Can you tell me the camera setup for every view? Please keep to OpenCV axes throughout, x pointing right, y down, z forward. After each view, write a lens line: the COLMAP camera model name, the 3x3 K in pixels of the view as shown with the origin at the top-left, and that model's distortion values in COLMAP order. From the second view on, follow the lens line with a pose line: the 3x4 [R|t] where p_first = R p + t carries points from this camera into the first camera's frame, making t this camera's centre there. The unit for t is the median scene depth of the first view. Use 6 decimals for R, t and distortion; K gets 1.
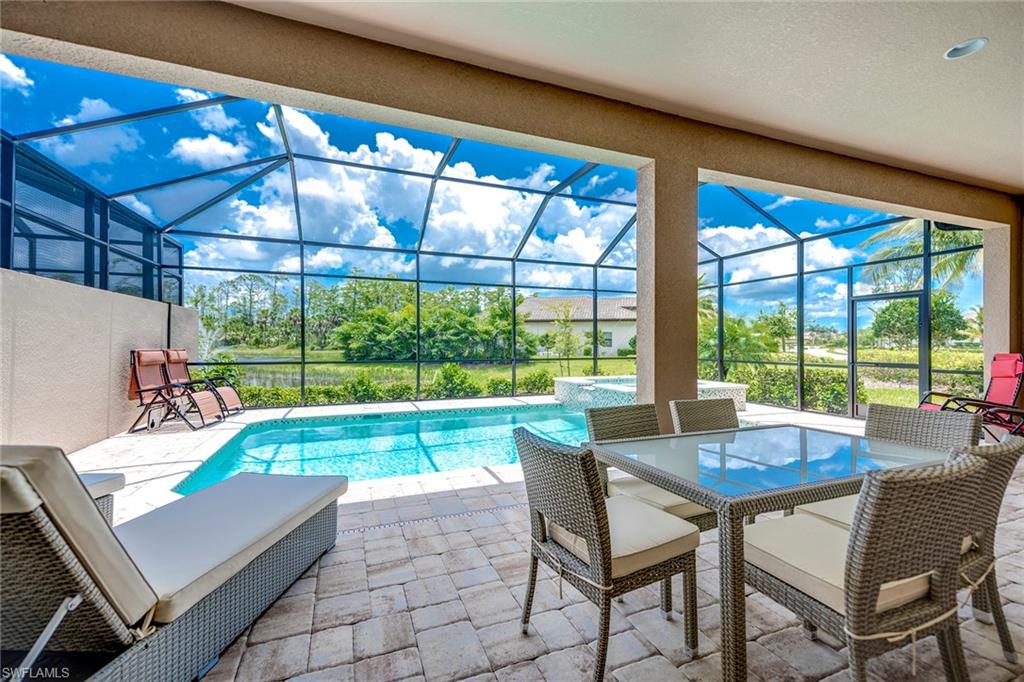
lens RADIAL K [[432.1, 0, 440.3], [0, 432.1, 340.2], [0, 0, 1]] dist [0.014369, -0.000259]
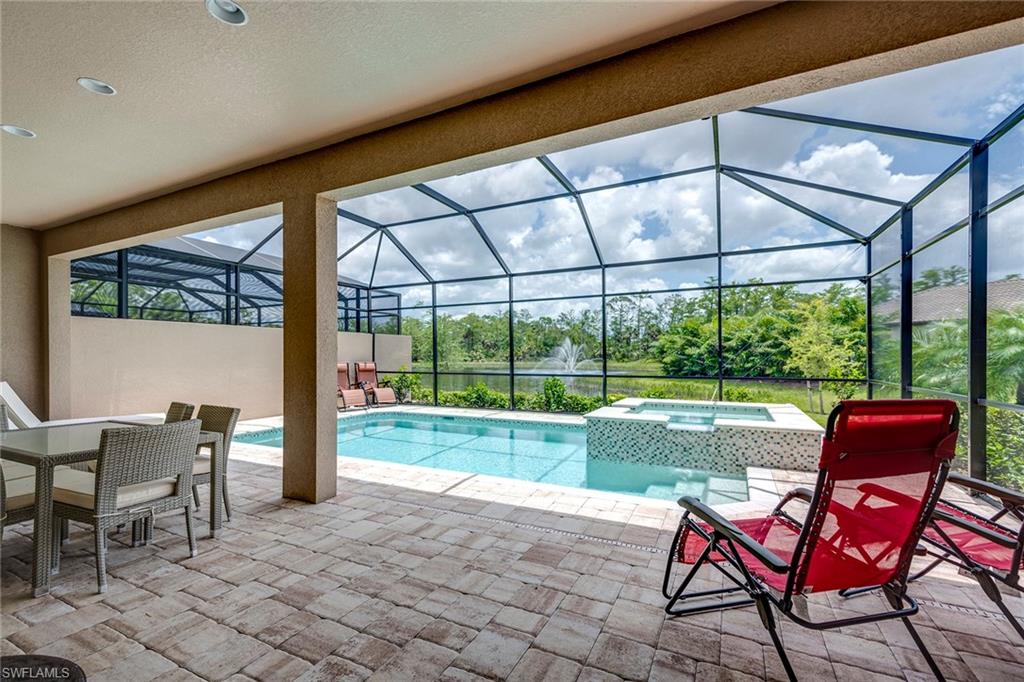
lens RADIAL K [[432.1, 0, 556.5], [0, 432.1, 352.6], [0, 0, 1]] dist [0.014369, -0.000259]
pose [[0.694710, -0.011703, -0.719195, 0.338026], [0.009996, 0.999928, -0.006615, 0.000532], [0.719221, -0.002594, 0.694777, 0.132008]]
